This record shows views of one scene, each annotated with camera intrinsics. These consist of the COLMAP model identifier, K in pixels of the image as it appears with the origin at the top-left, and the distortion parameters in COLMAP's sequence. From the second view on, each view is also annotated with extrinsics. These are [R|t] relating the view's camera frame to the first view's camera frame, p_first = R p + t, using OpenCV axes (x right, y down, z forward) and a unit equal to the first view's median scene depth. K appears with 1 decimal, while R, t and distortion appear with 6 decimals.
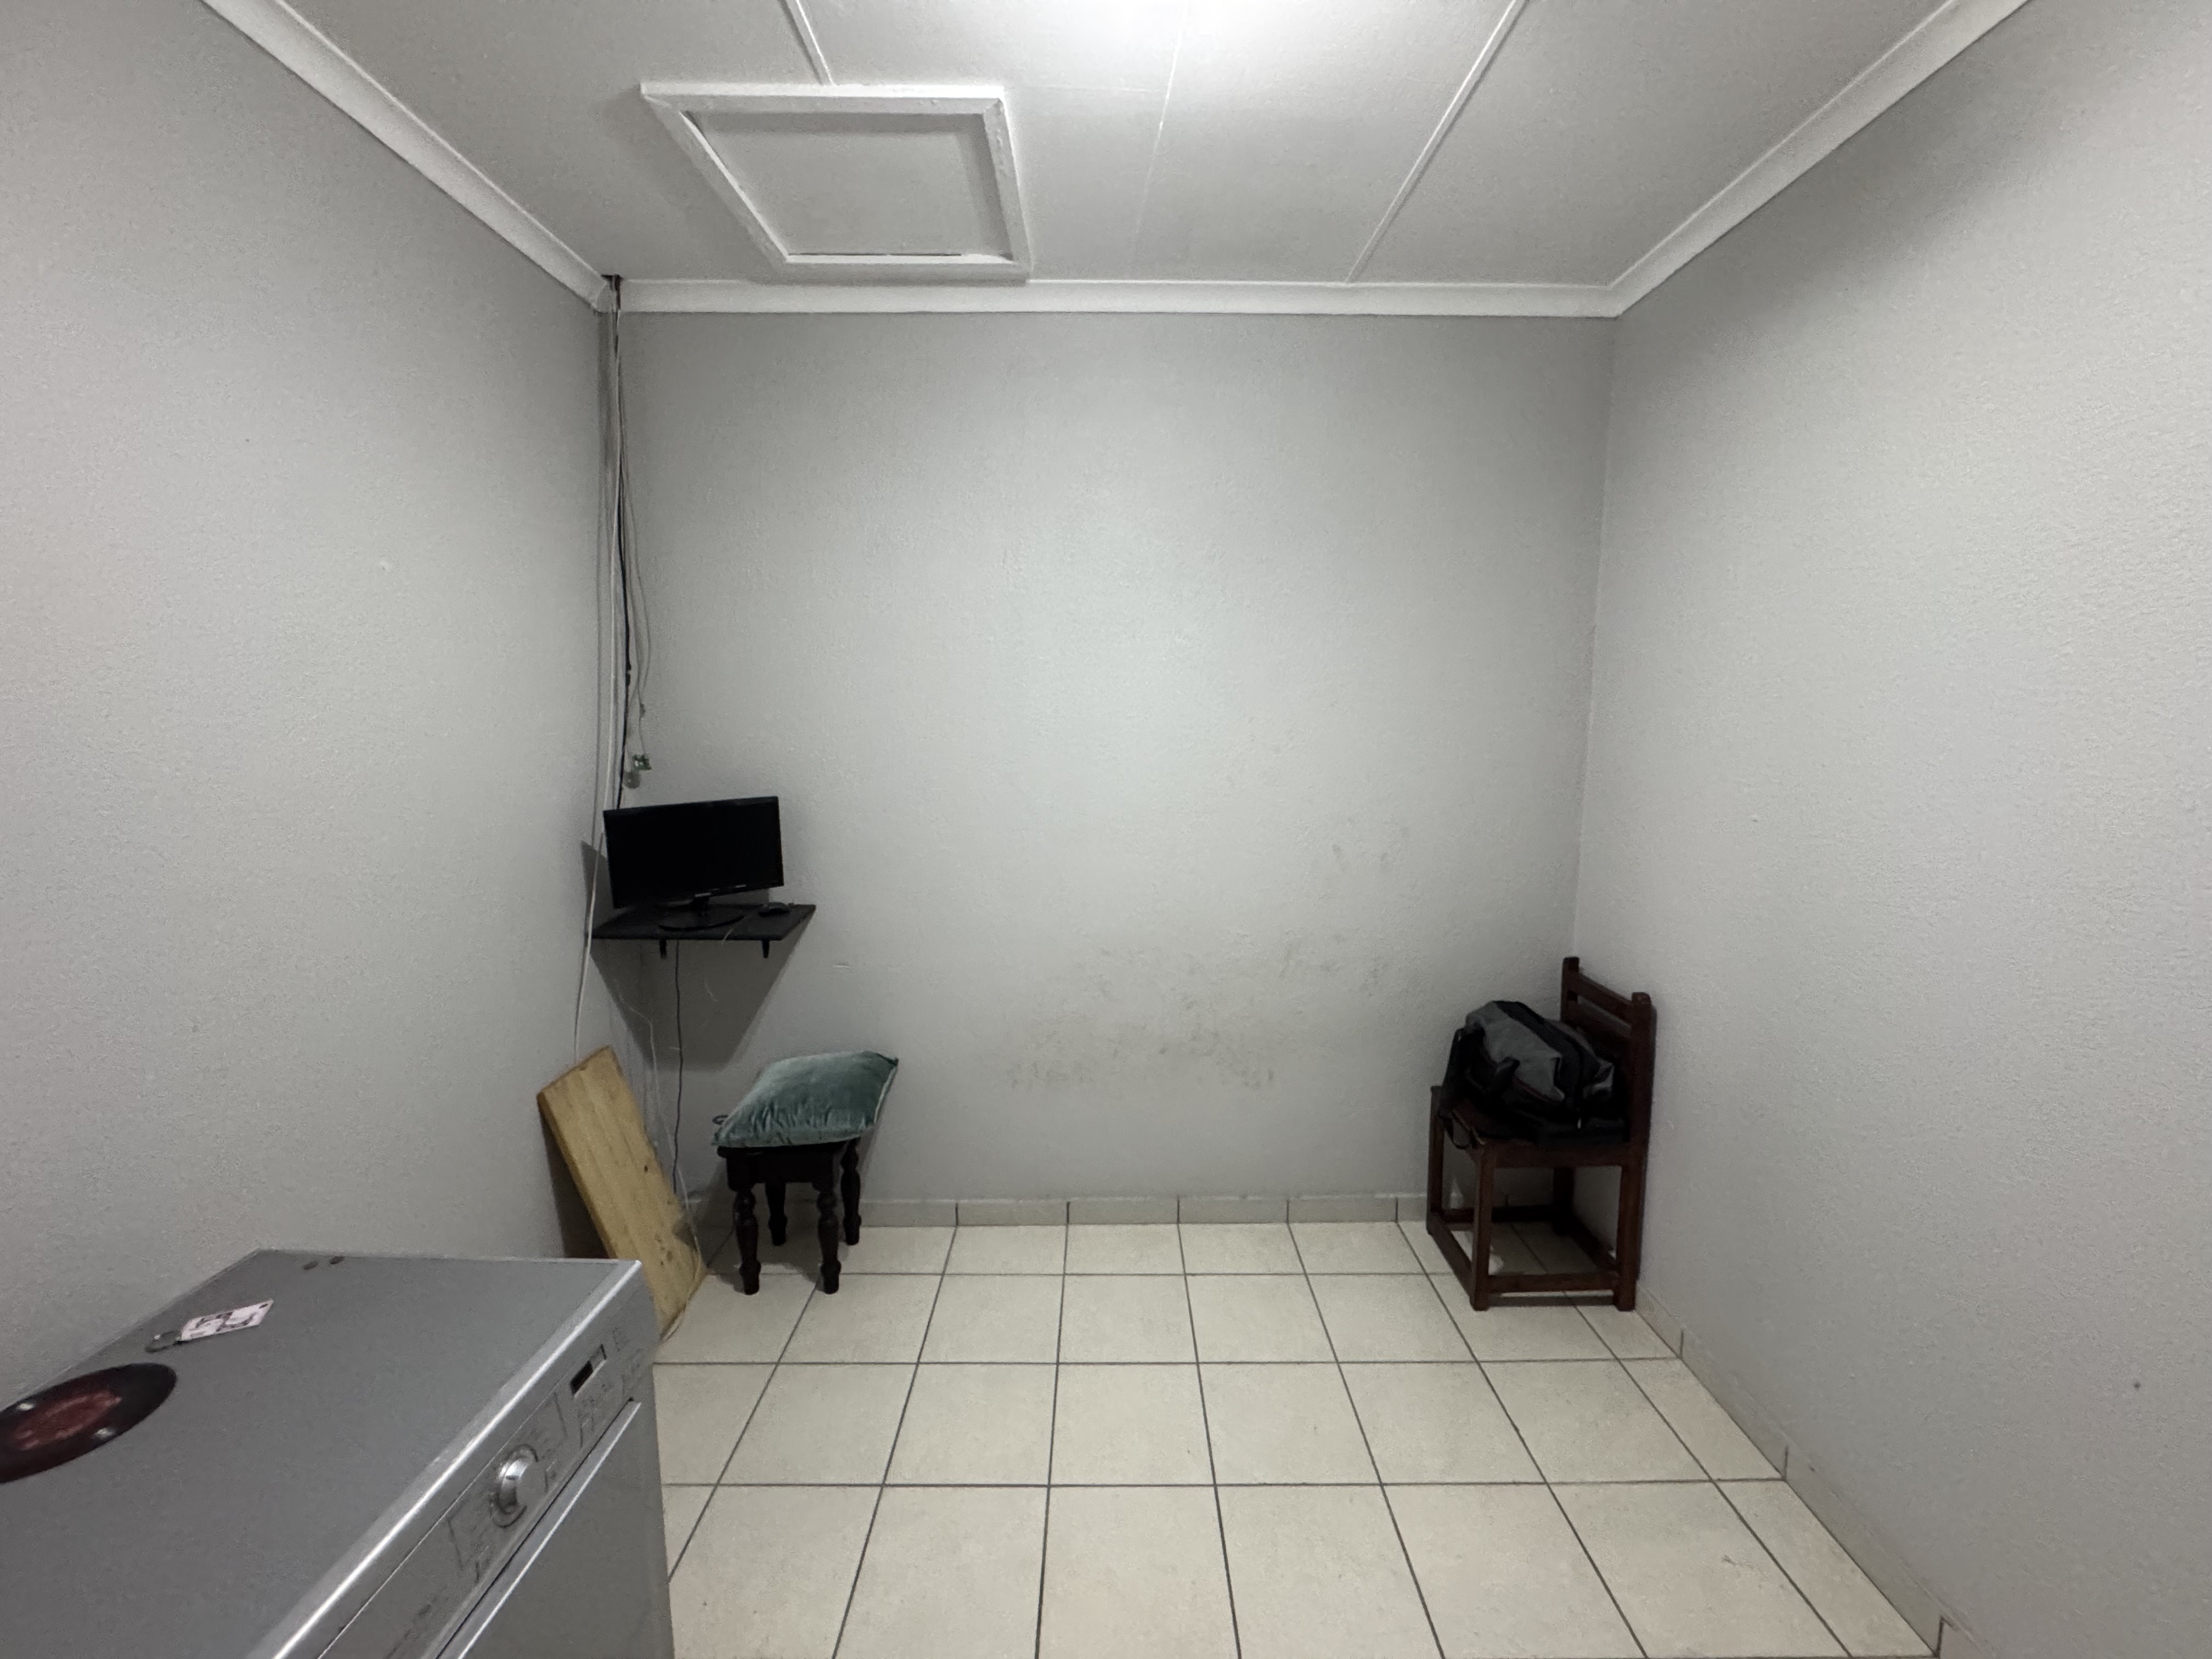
lens RADIAL K [[881.5, 0, 1103.6], [0, 881.5, 824.4], [0, 0, 1]] dist [-0.002401, 0.000649]
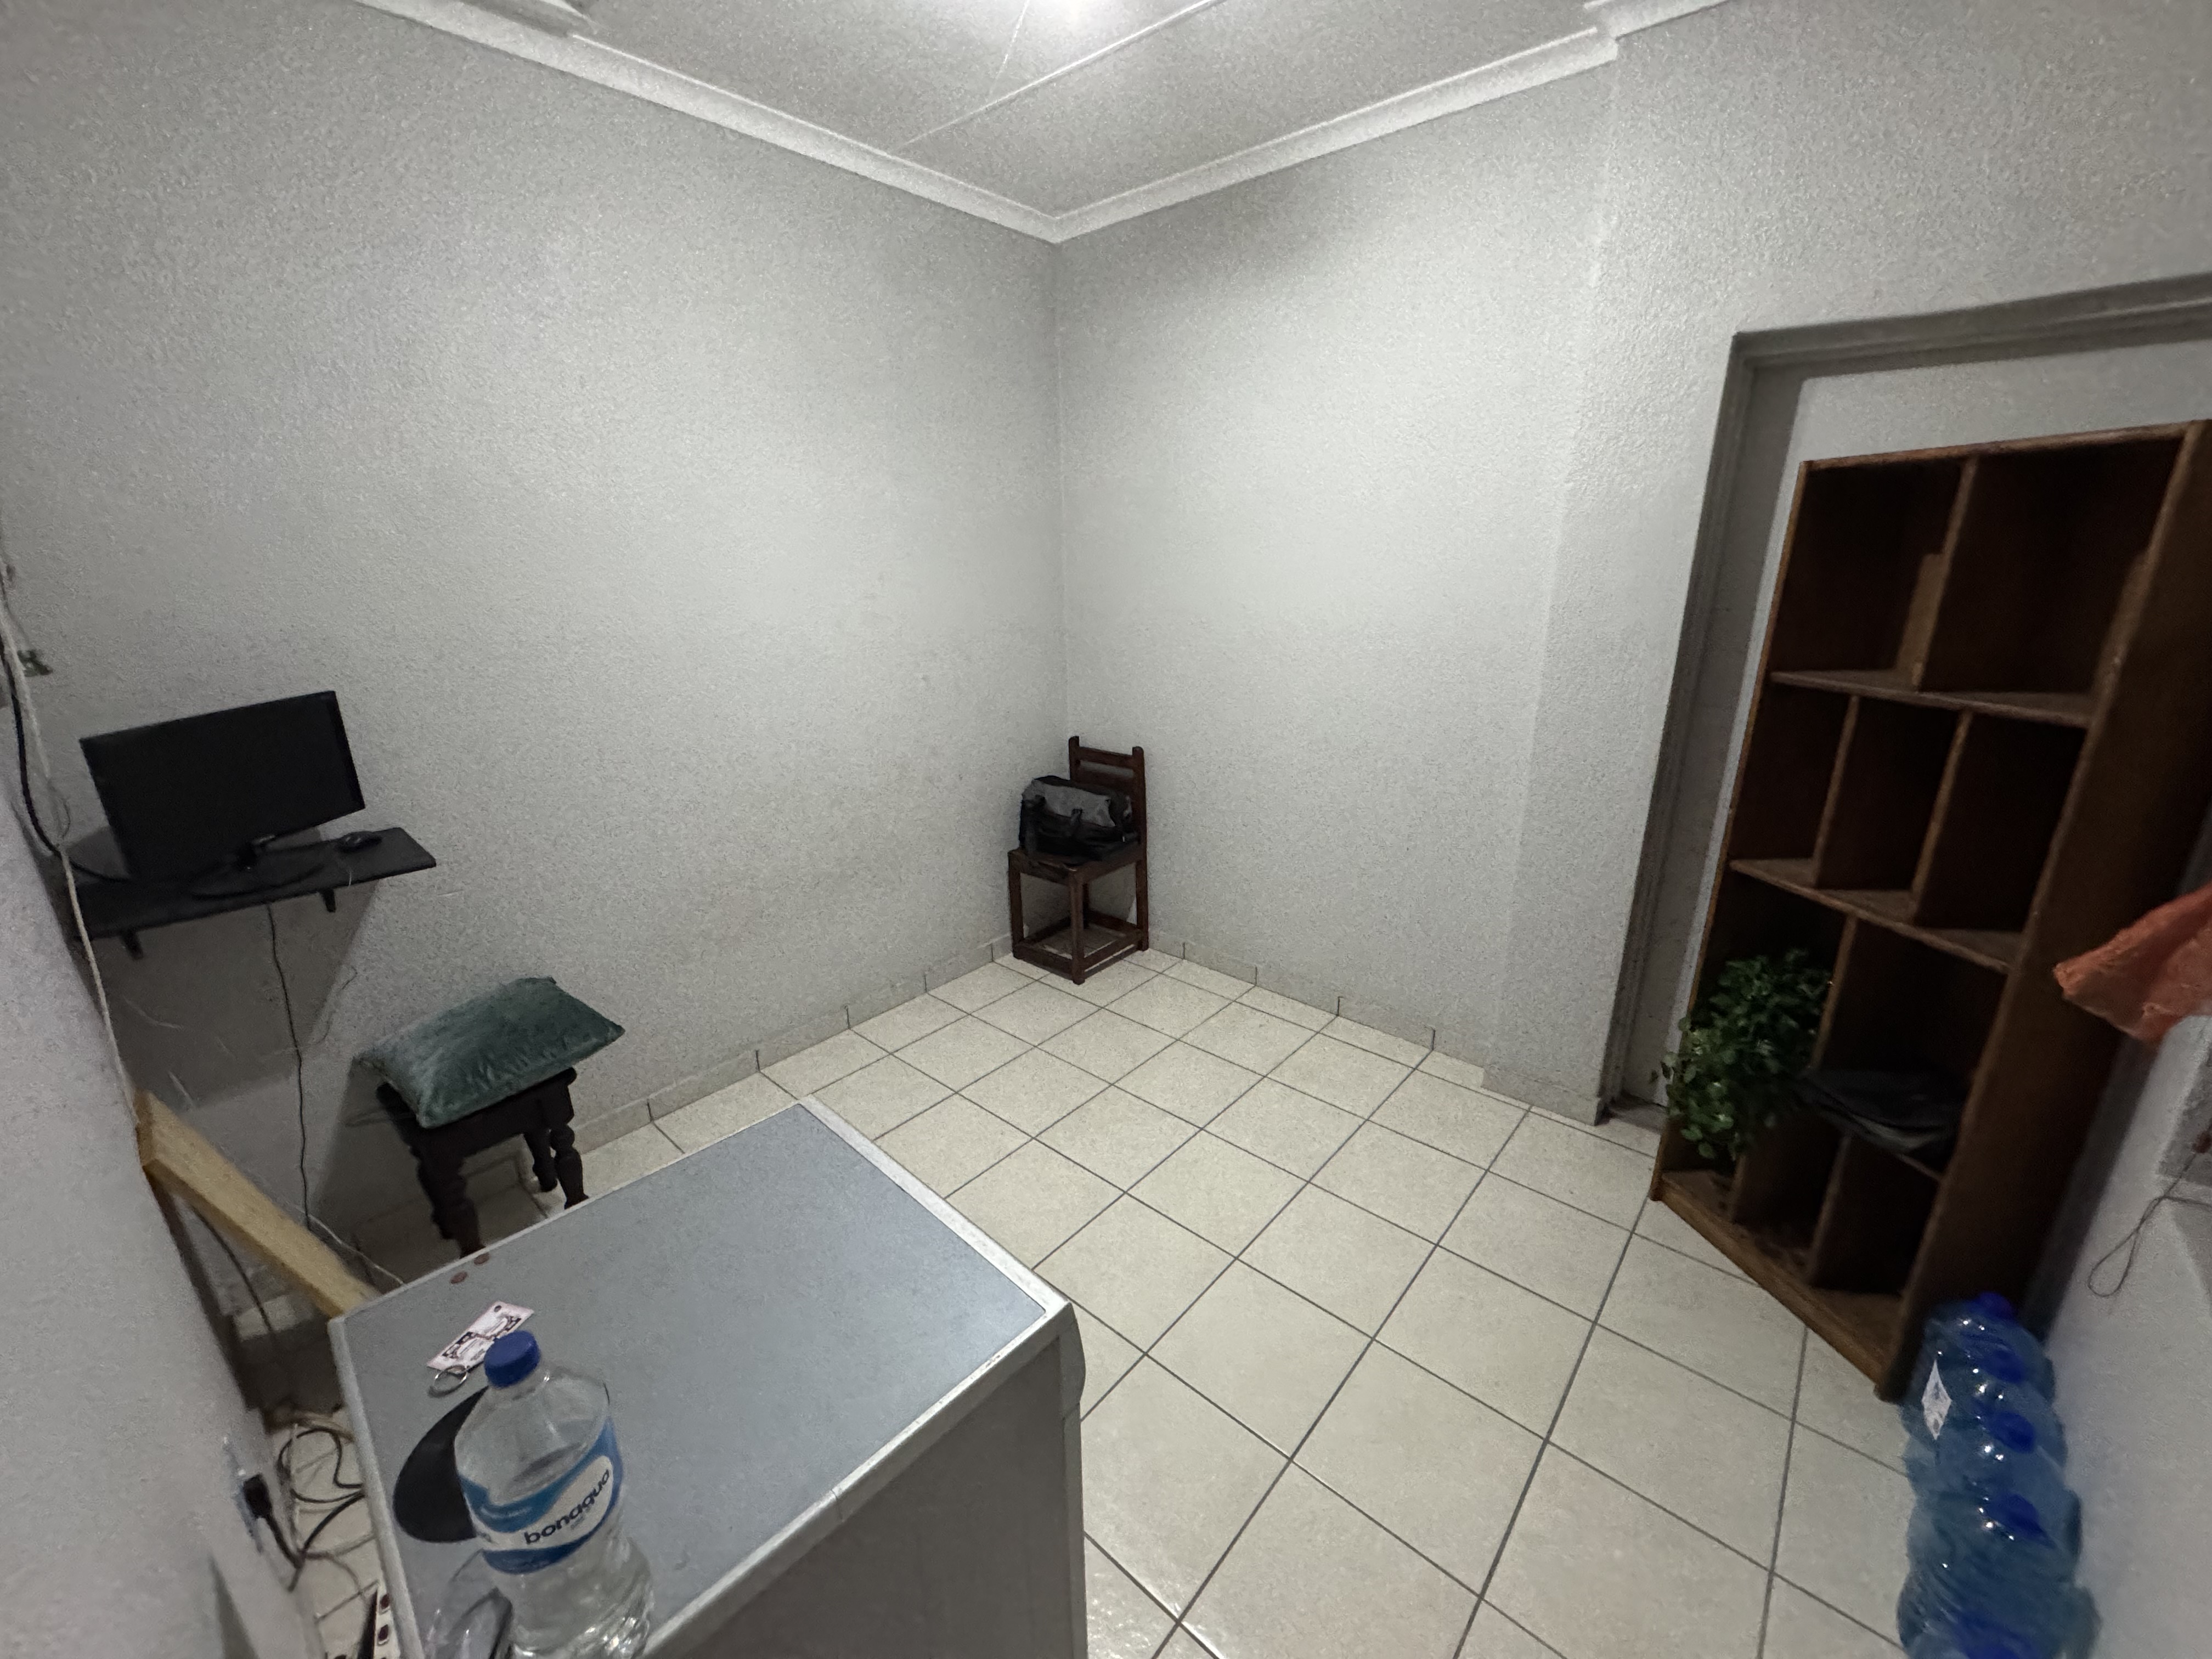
lens RADIAL K [[881.5, 0, 1103.6], [0, 881.5, 824.4], [0, 0, 1]] dist [-0.002401, 0.000649]
pose [[0.660462, -0.232514, 0.713952, -0.496509], [0.112986, 0.970795, 0.211640, -0.006180], [-0.742310, -0.059114, 0.667444, 0.017441]]
